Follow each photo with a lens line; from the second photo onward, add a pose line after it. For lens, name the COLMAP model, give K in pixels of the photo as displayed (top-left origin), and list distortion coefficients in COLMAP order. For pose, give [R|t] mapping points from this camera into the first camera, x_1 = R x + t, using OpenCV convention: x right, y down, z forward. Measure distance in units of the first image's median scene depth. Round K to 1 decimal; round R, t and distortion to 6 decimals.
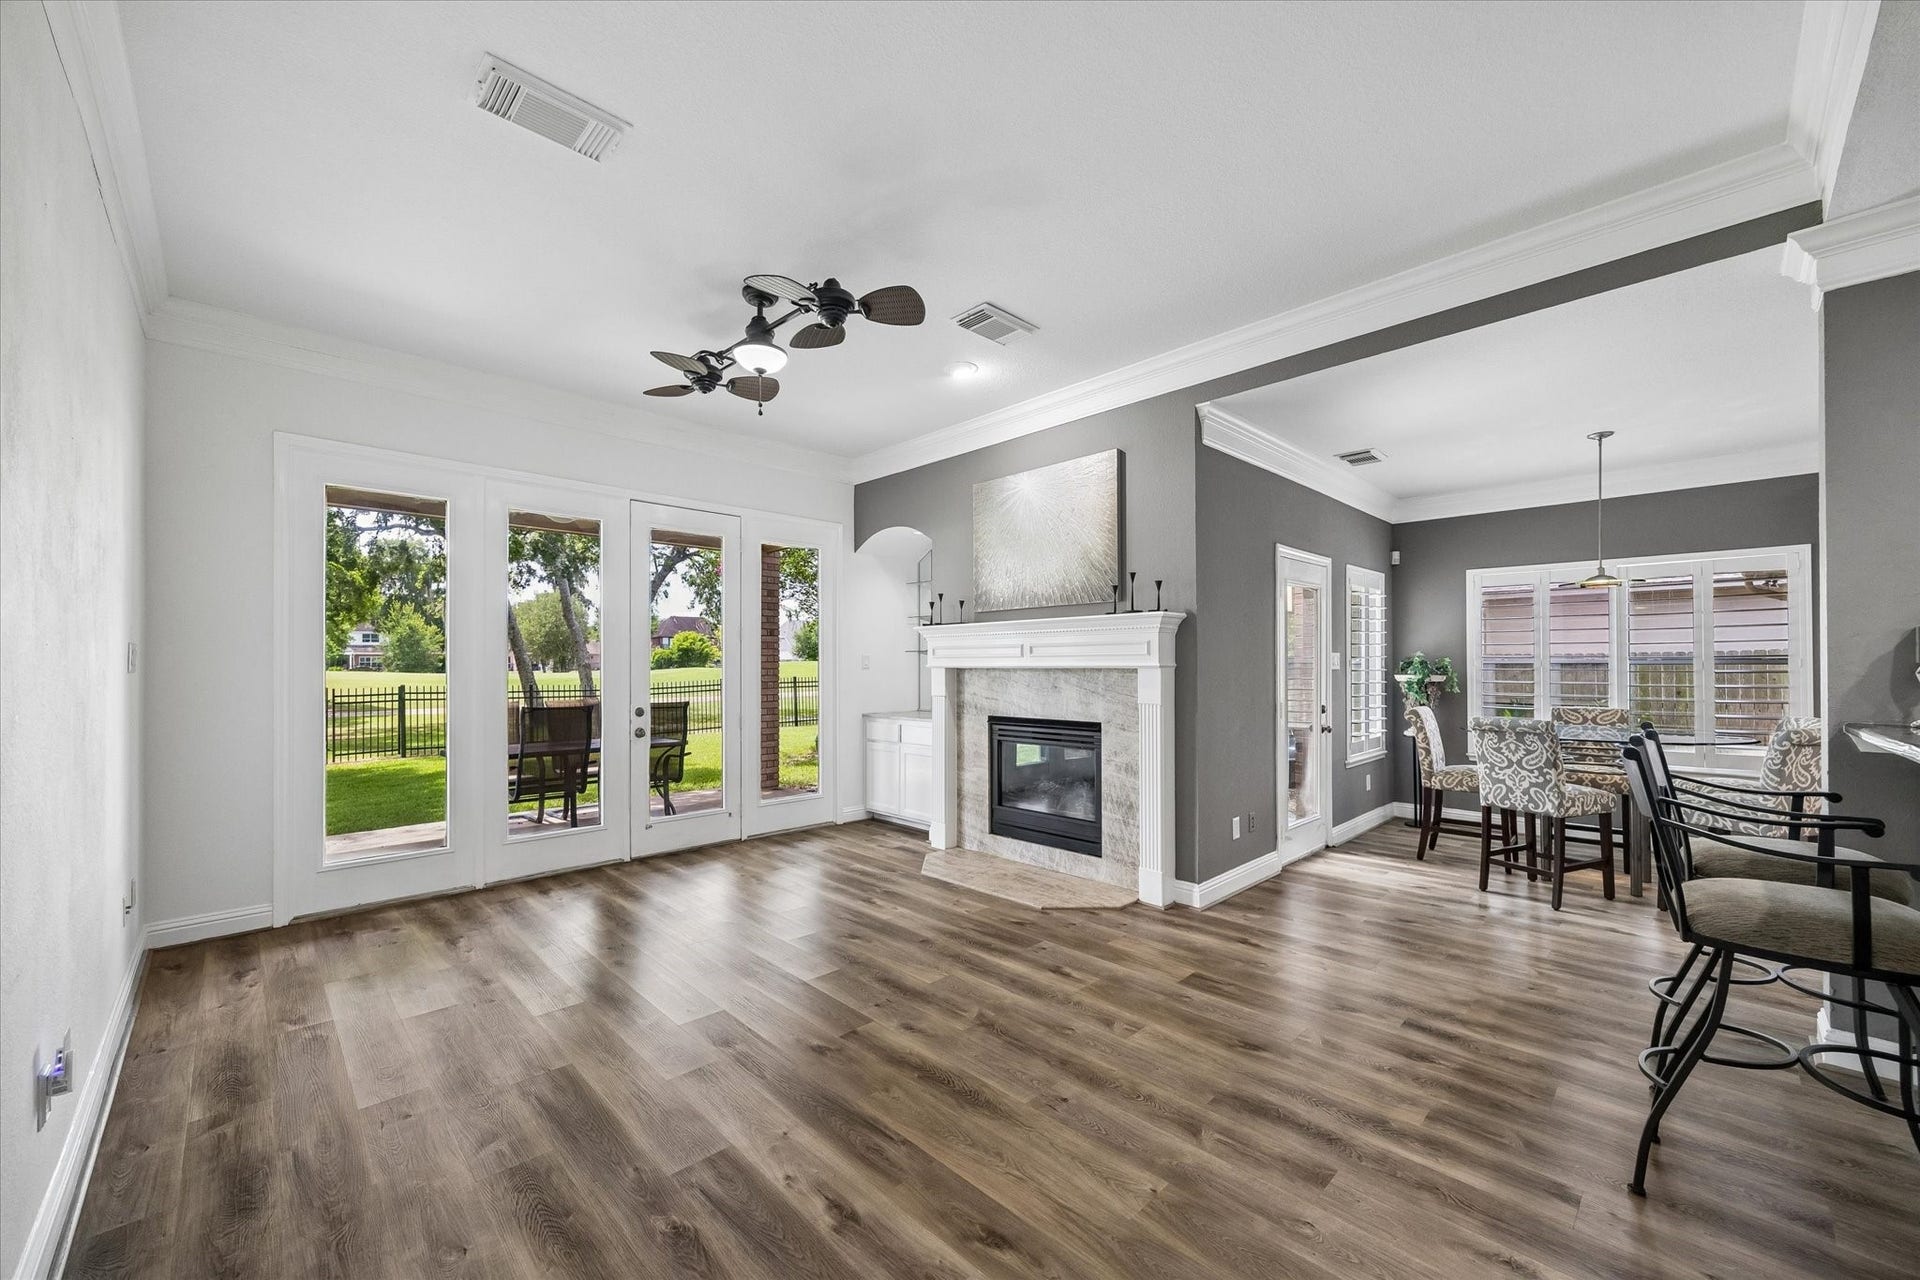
lens RADIAL K [[740.7, 0, 925.8], [0, 740.7, 662.7], [0, 0, 1]] dist [0.001144, 0.000493]
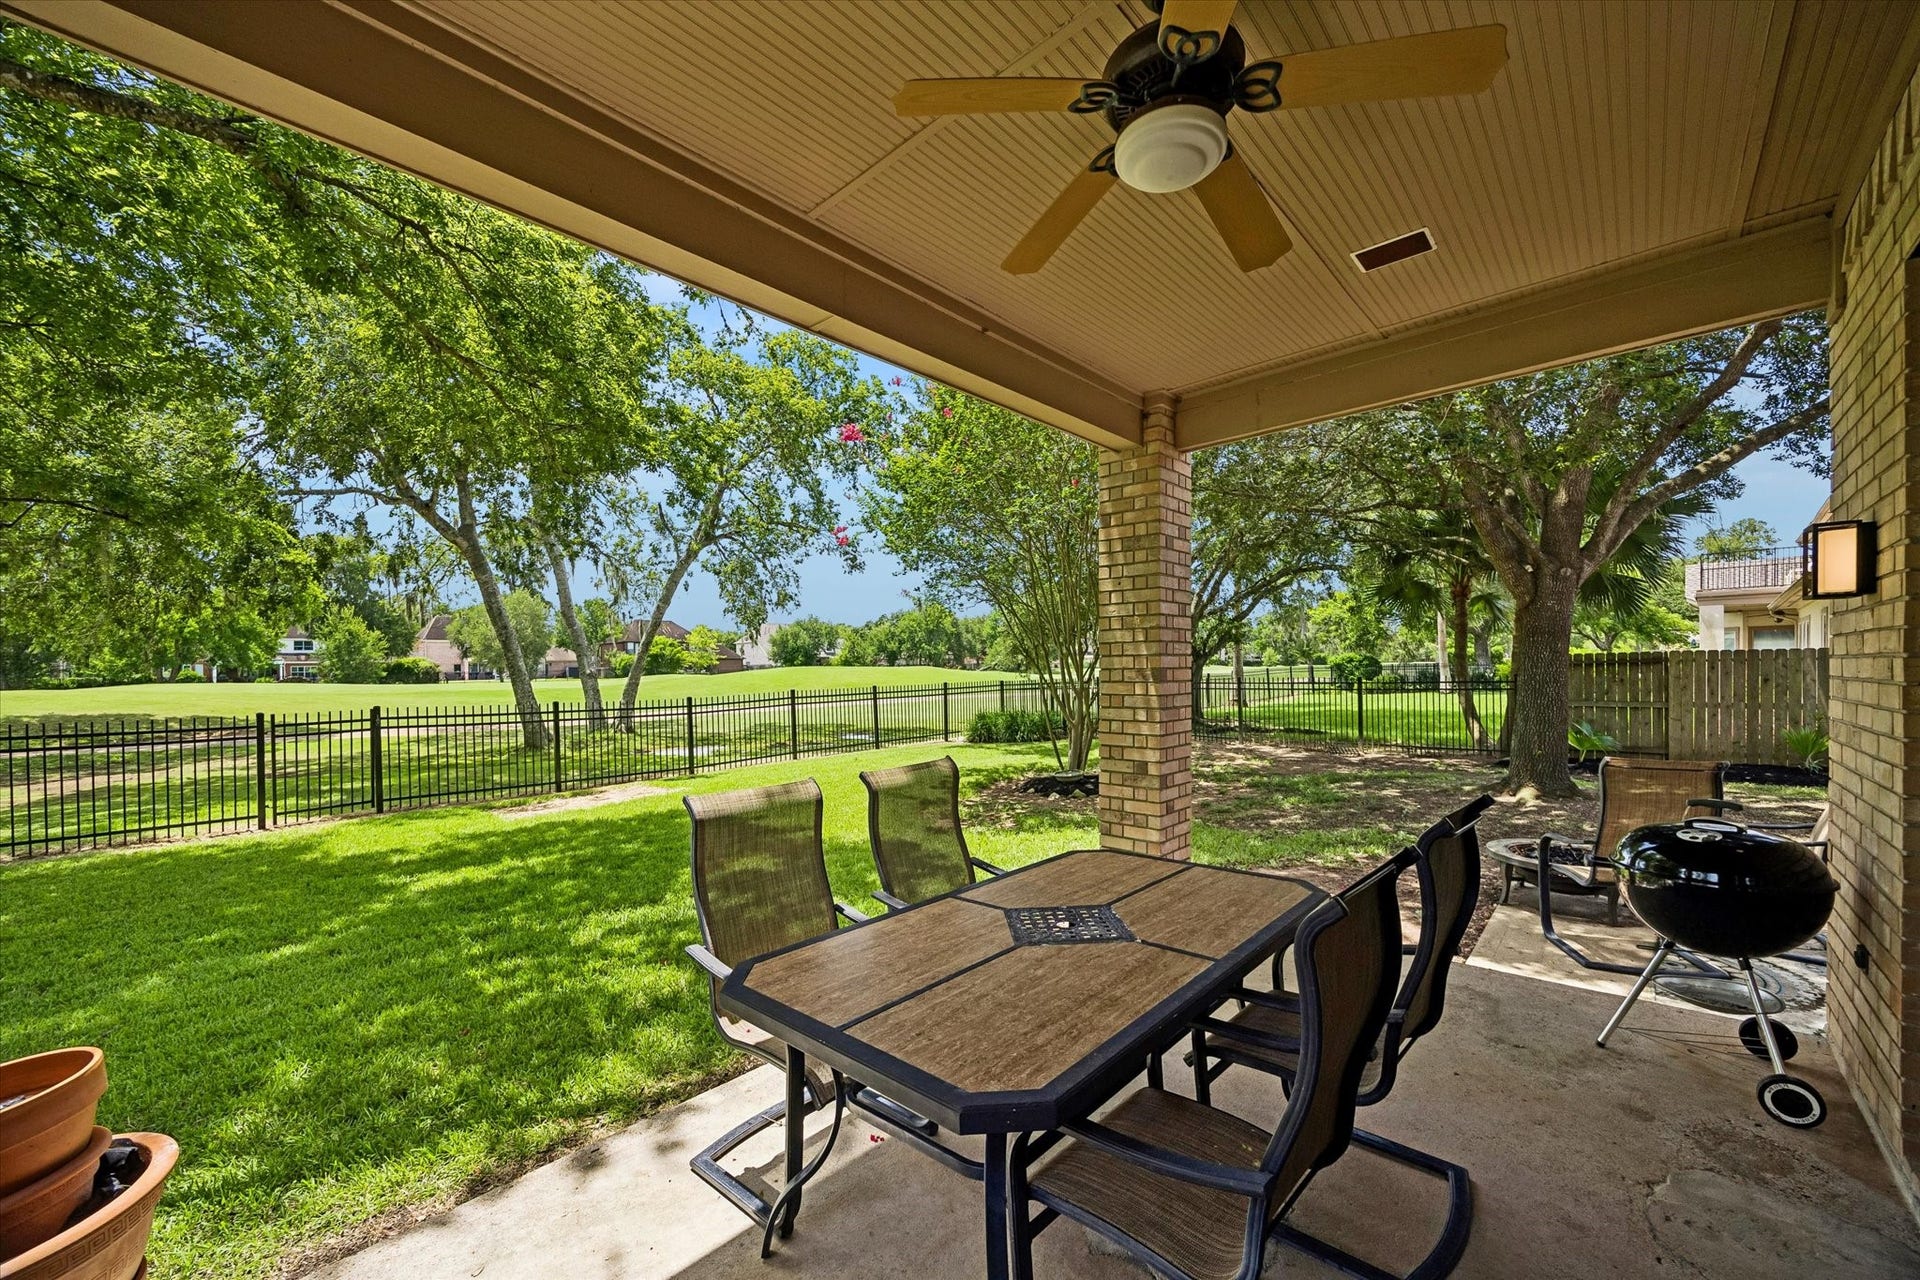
lens RADIAL K [[740.7, 0, 925.1], [0, 740.7, 676.0], [0, 0, 1]] dist [0.001144, 0.000493]
pose [[0.998371, -0.010003, 0.056176, -0.067203], [0.009261, 0.999867, 0.013445, -0.000698], [-0.056303, -0.012903, 0.998330, 0.081218]]
